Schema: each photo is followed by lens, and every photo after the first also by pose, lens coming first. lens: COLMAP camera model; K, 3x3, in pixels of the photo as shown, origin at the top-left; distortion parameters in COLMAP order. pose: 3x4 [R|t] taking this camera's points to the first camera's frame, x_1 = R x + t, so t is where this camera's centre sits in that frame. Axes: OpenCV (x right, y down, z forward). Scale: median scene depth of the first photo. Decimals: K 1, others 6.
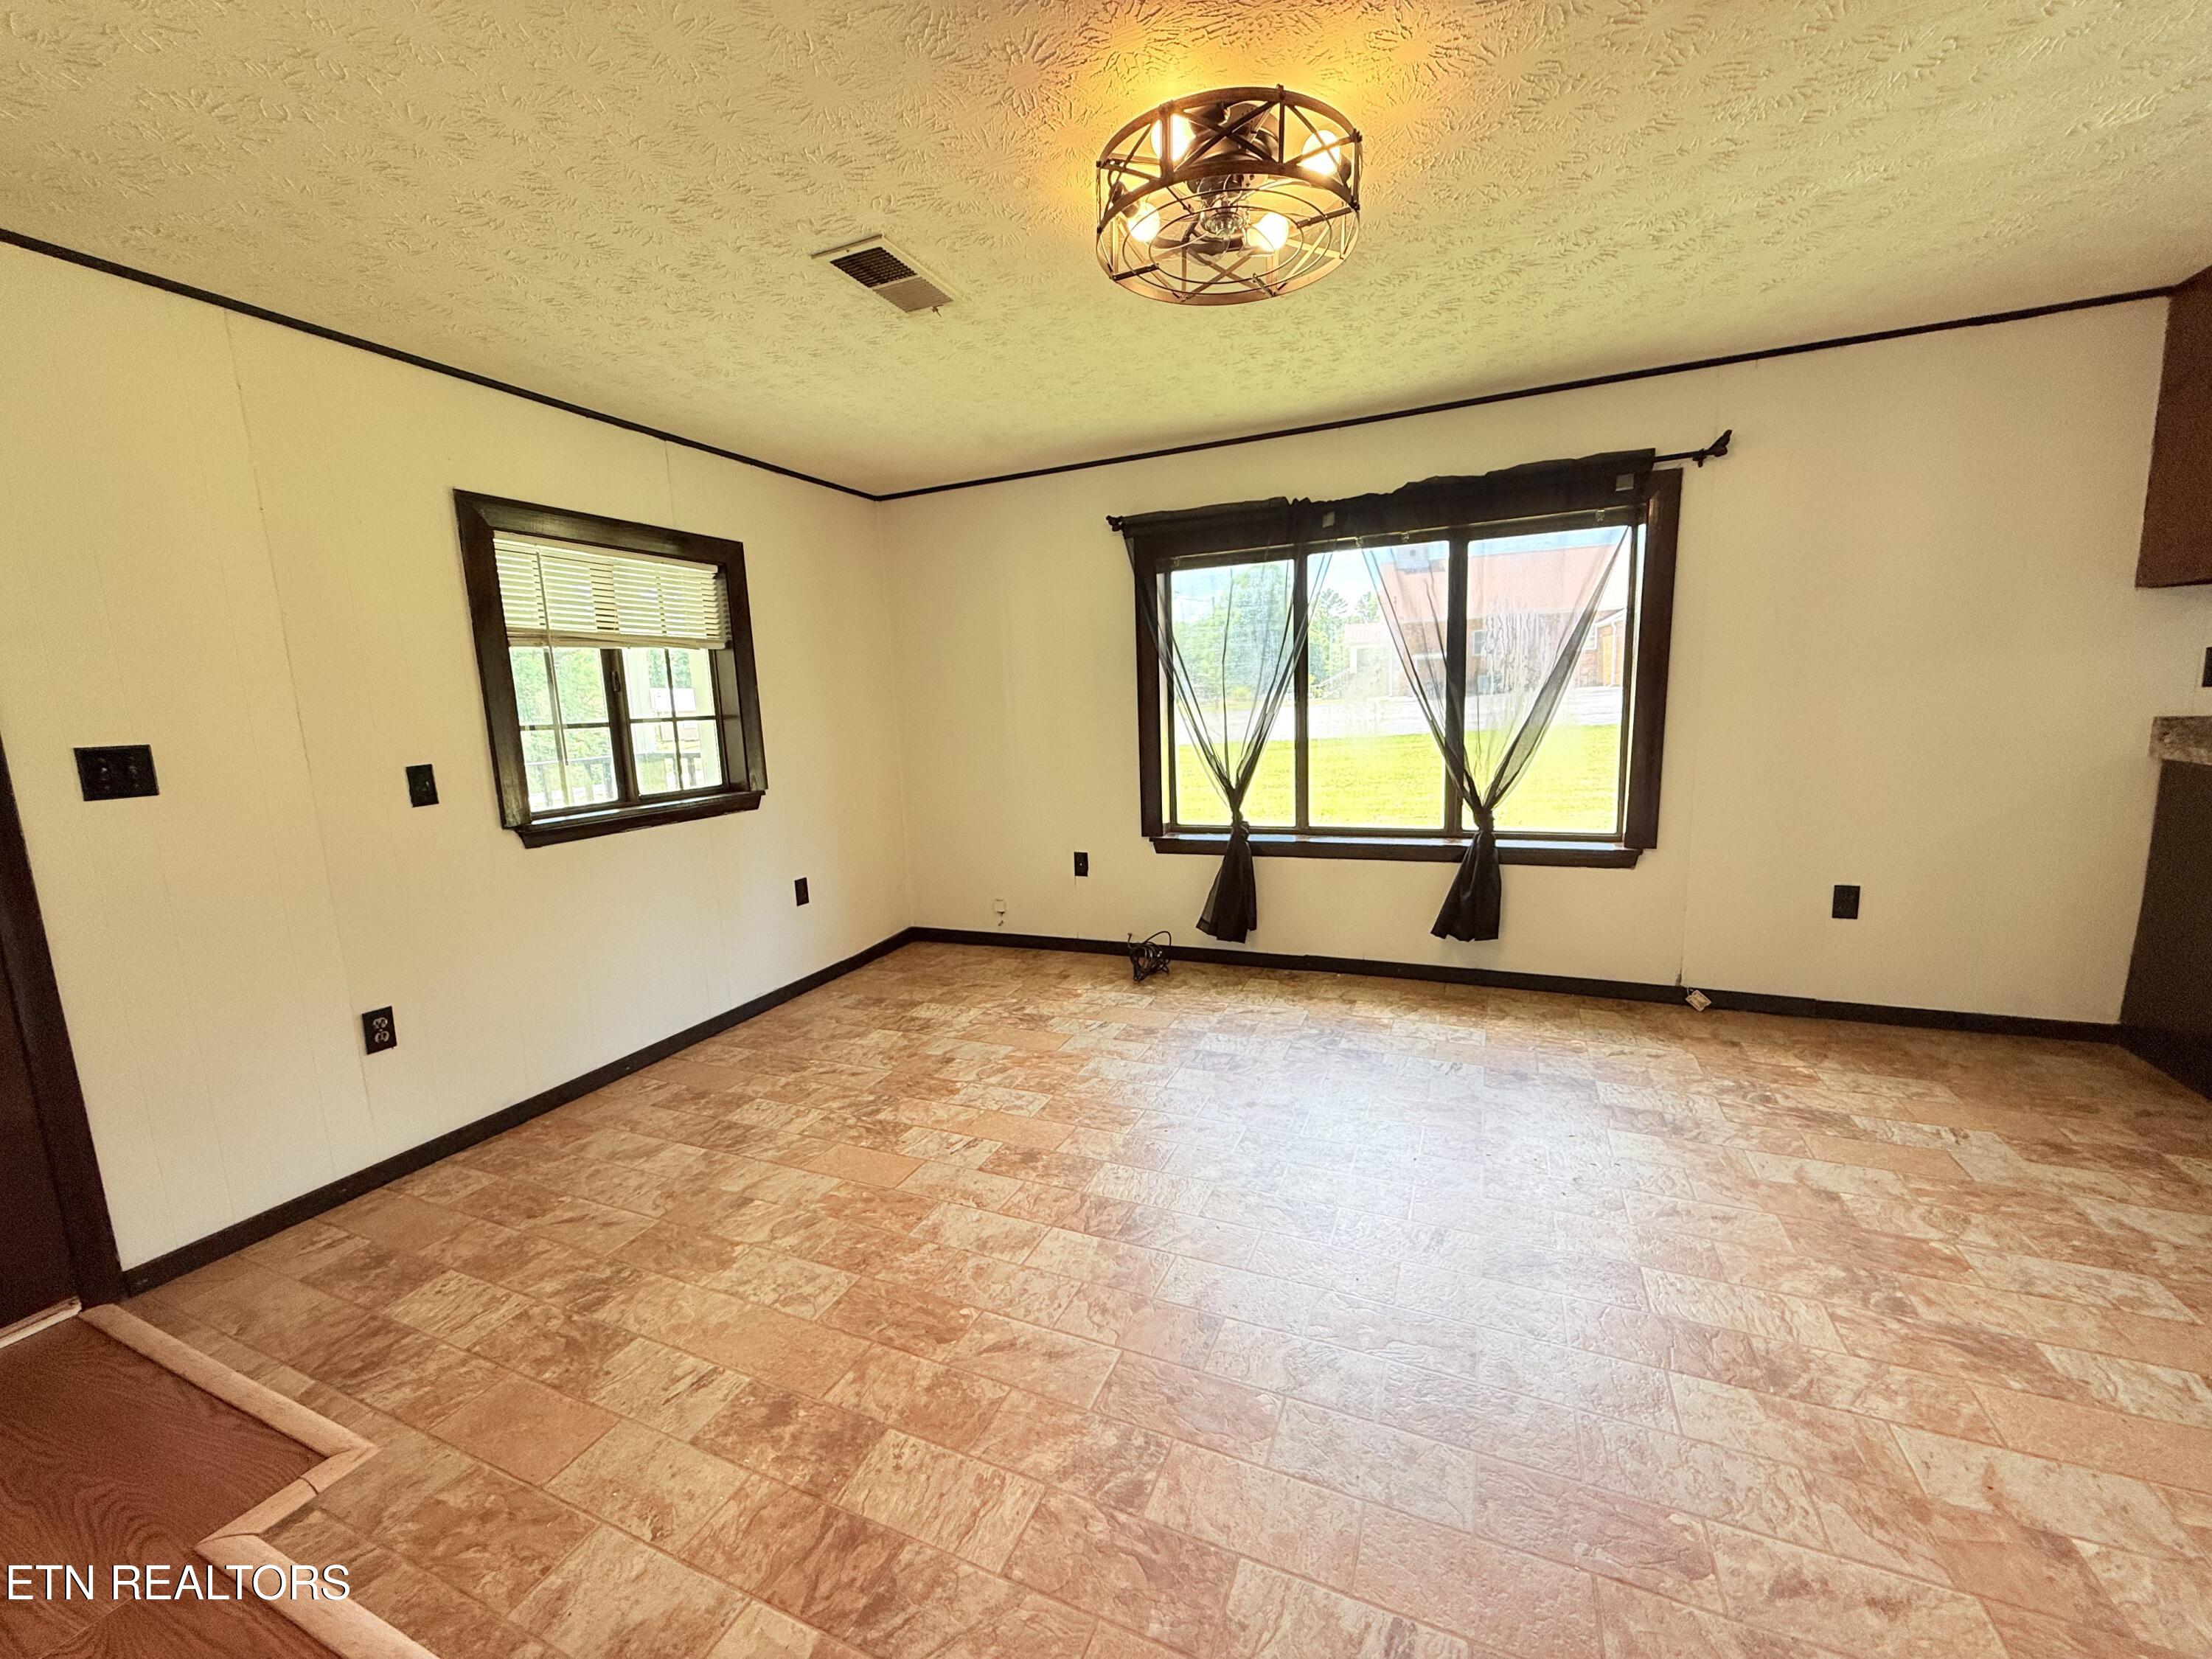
lens RADIAL K [[879.9, 0, 1099.8], [0, 879.9, 828.1], [0, 0, 1]] dist [0.001120, -0.000807]
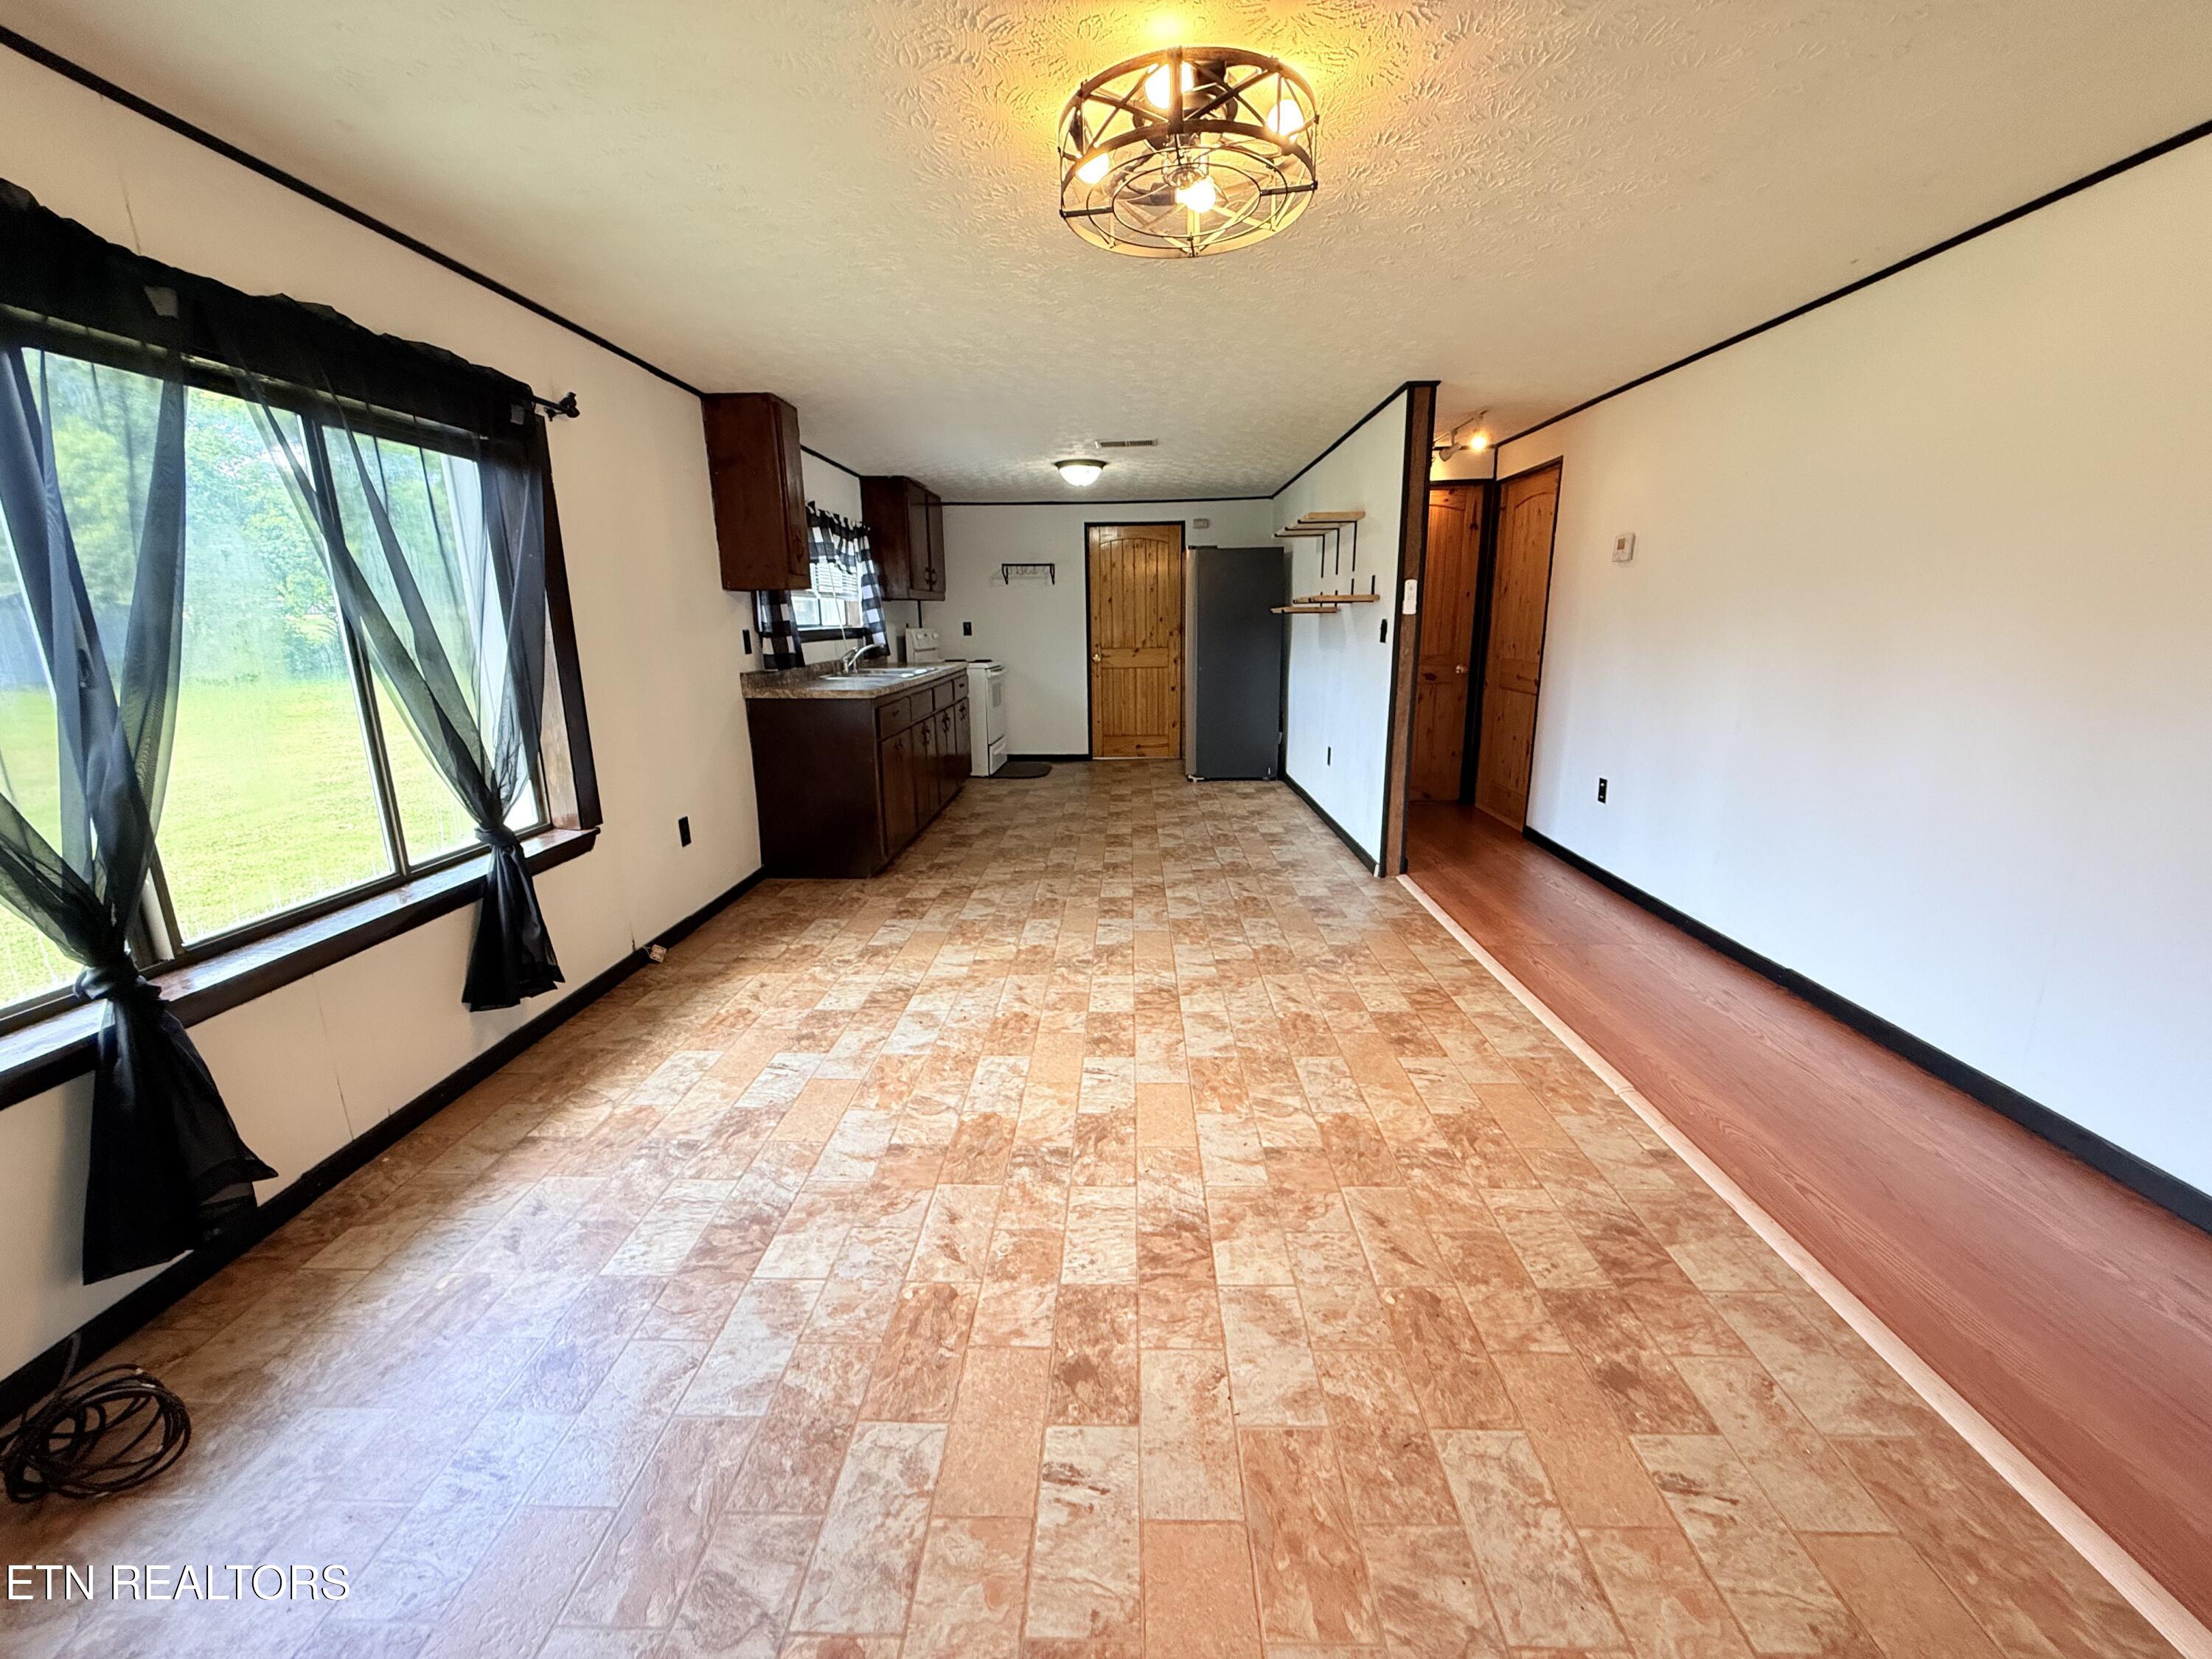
lens RADIAL K [[875.8, 0, 1106.0], [0, 875.8, 829.5], [0, 0, 1]] dist [-0.000485, -0.000478]
pose [[-0.379540, -0.172892, 0.908877, -0.574059], [0.165853, 0.953755, 0.250688, -0.152179], [-0.910188, 0.245886, -0.333314, 1.051343]]
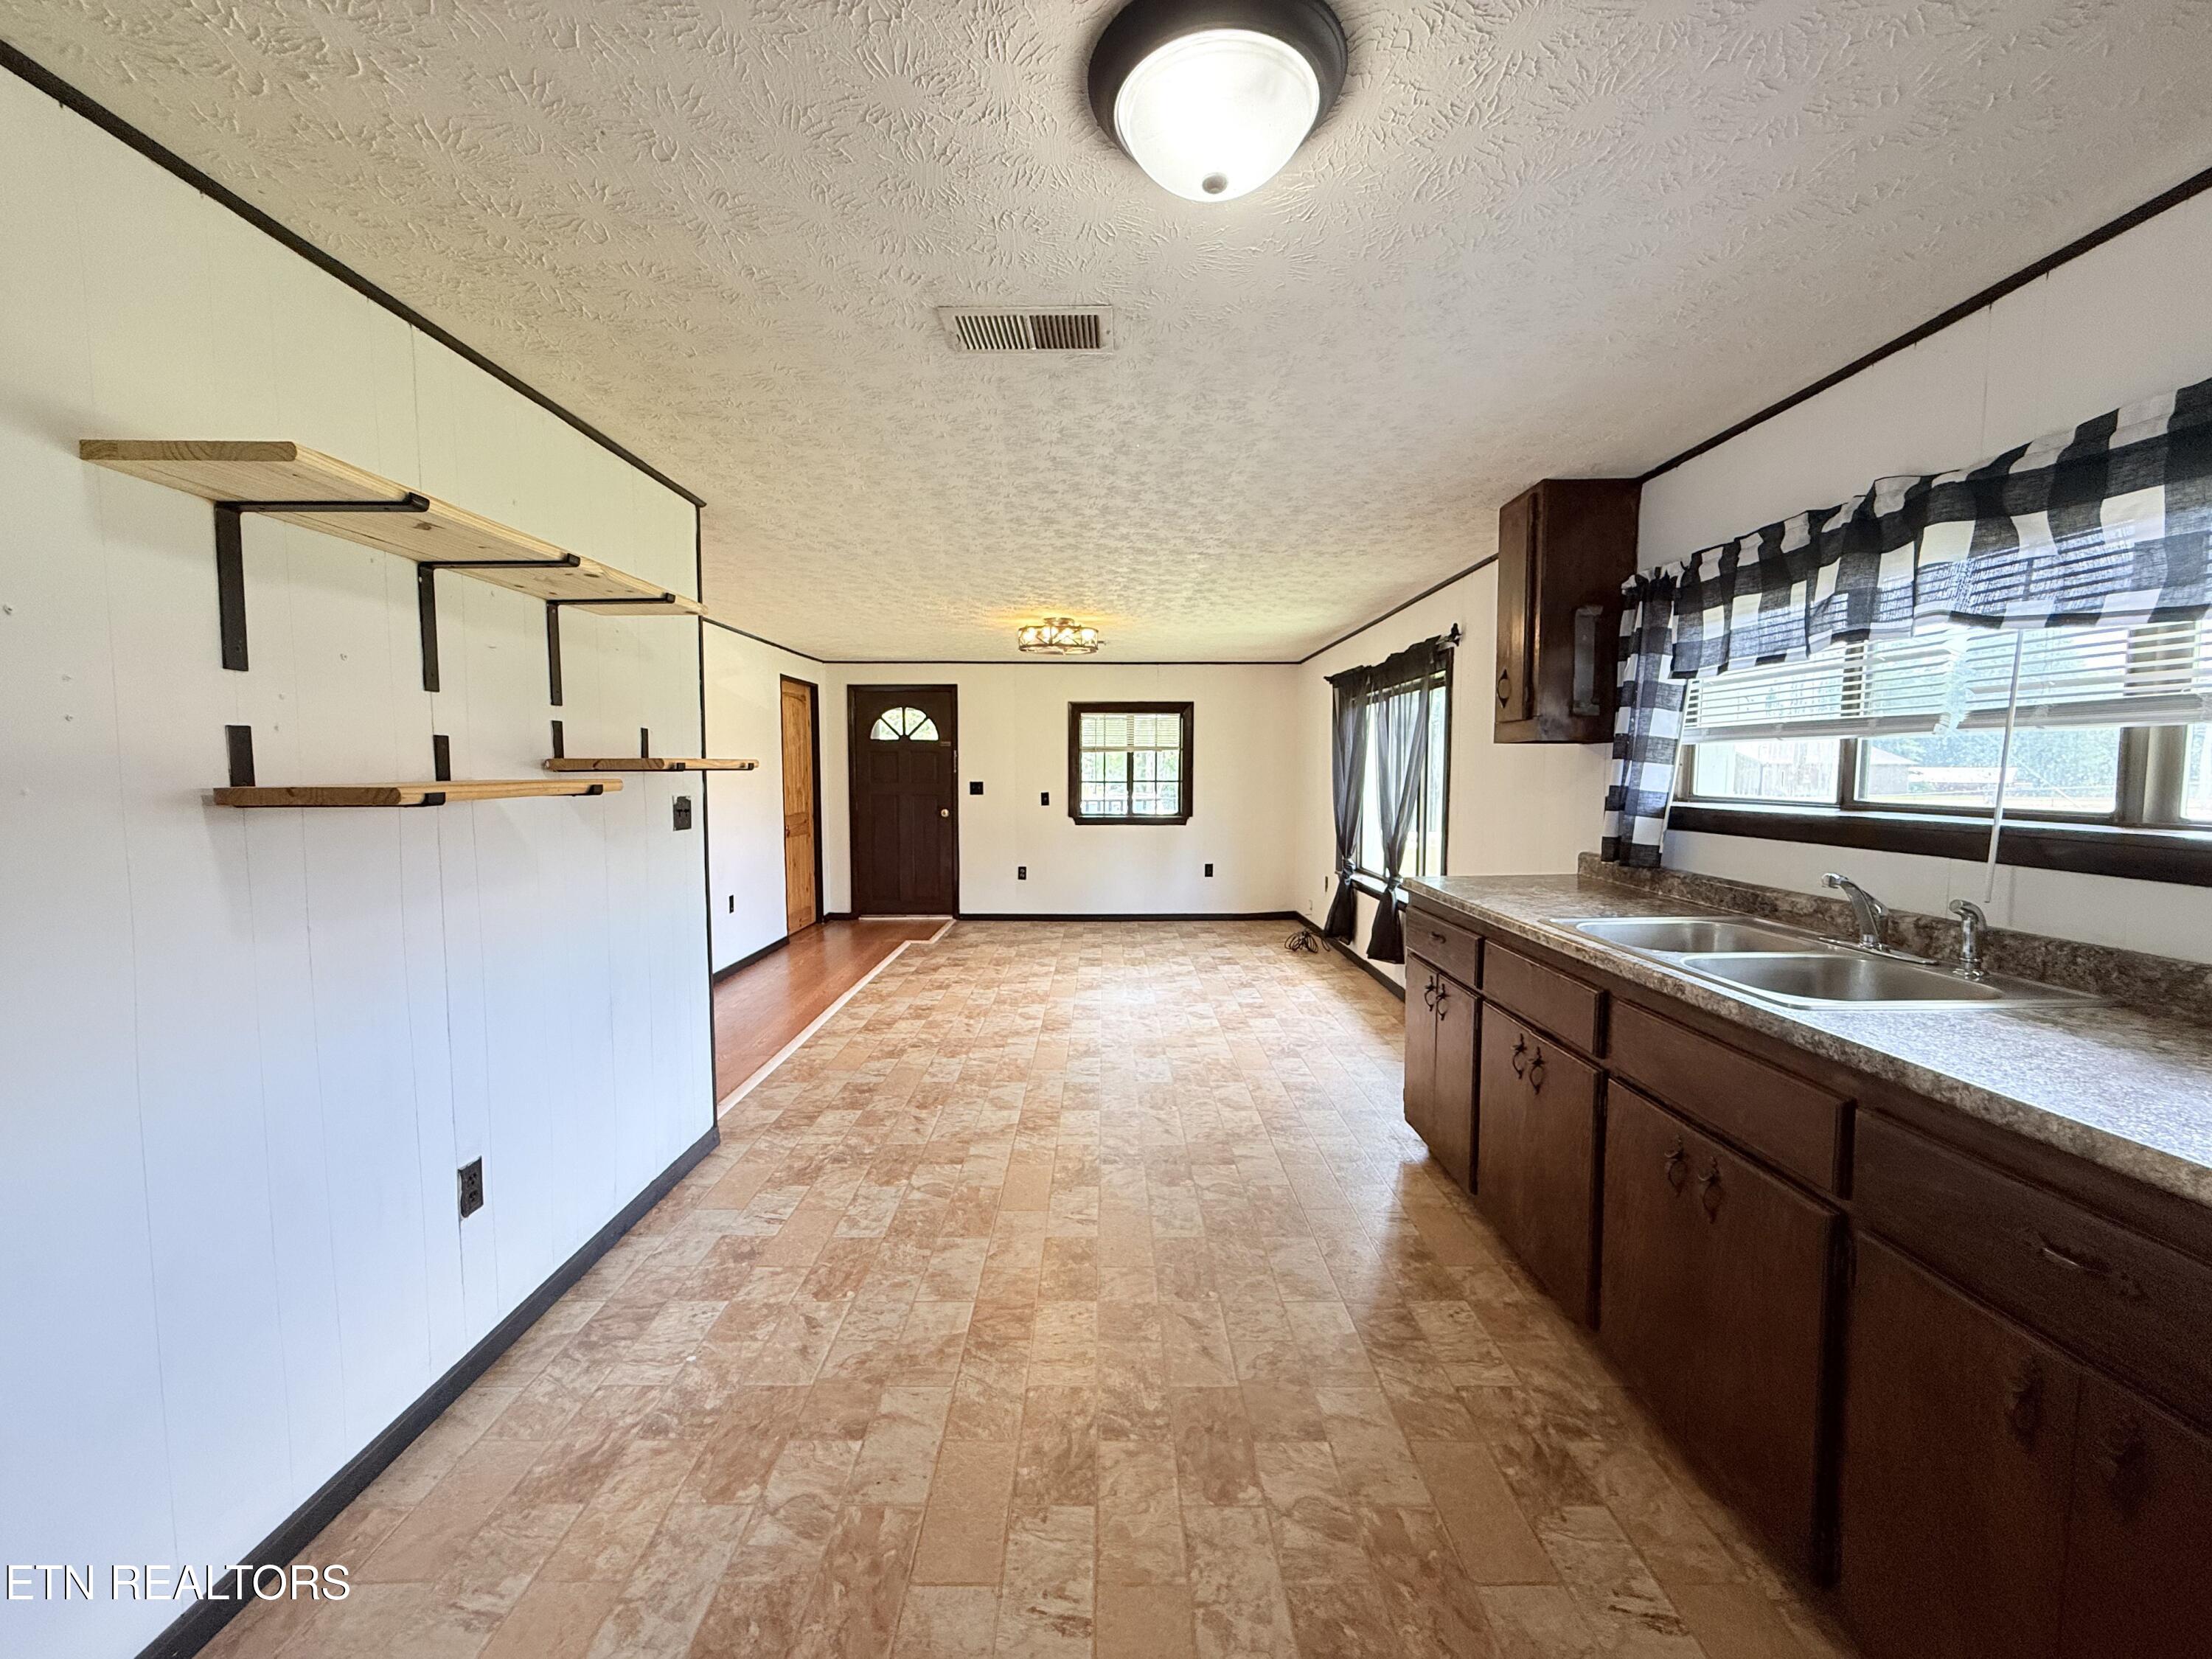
lens RADIAL K [[879.9, 0, 1099.8], [0, 879.9, 828.1], [0, 0, 1]] dist [0.001120, -0.000807]
pose [[0.400099, 0.104764, -0.910464, 2.120960], [-0.150589, 0.987457, 0.047448, -0.122695], [0.904016, 0.118121, 0.410857, -0.078854]]
